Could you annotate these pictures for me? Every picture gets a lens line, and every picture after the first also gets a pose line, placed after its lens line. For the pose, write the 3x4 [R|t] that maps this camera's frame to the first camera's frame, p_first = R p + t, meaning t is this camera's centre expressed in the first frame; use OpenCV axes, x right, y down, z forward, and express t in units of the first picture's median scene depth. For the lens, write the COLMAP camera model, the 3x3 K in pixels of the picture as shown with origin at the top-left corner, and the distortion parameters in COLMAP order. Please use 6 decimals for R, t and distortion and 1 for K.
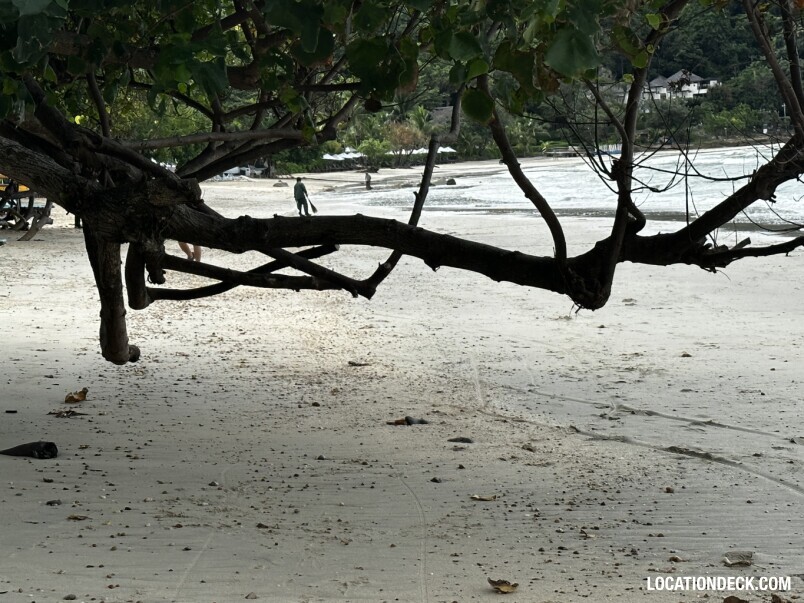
lens RADIAL K [[1797.2, 0, 402.0], [0, 1797.2, 301.5], [0, 0, 1]] dist [0.095784, 0.362776]
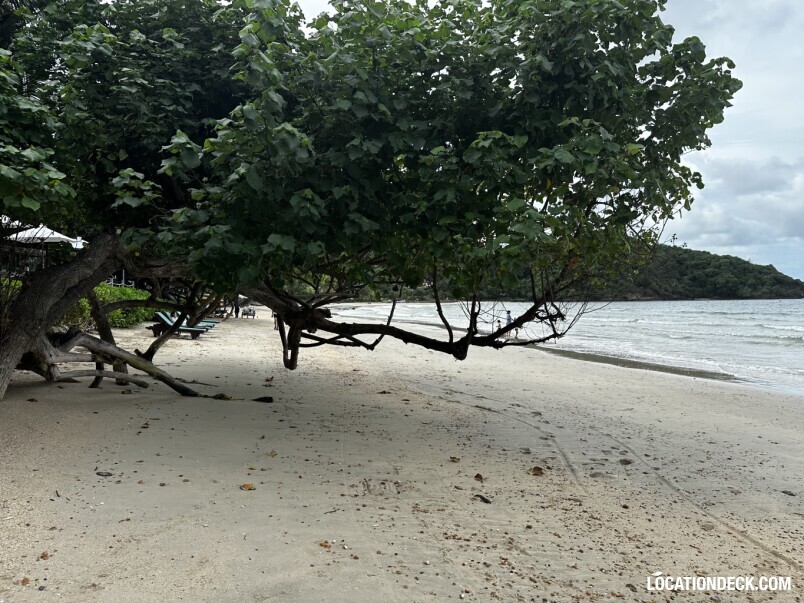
lens RADIAL K [[556.8, 0, 402.0], [0, 556.8, 301.5], [0, 0, 1]] dist [0.130820, -0.154090]
pose [[0.991434, 0.059981, 0.116022, -0.096950], [-0.050409, 0.995211, -0.083748, -0.009322], [-0.120490, 0.077182, 0.989710, 0.060229]]
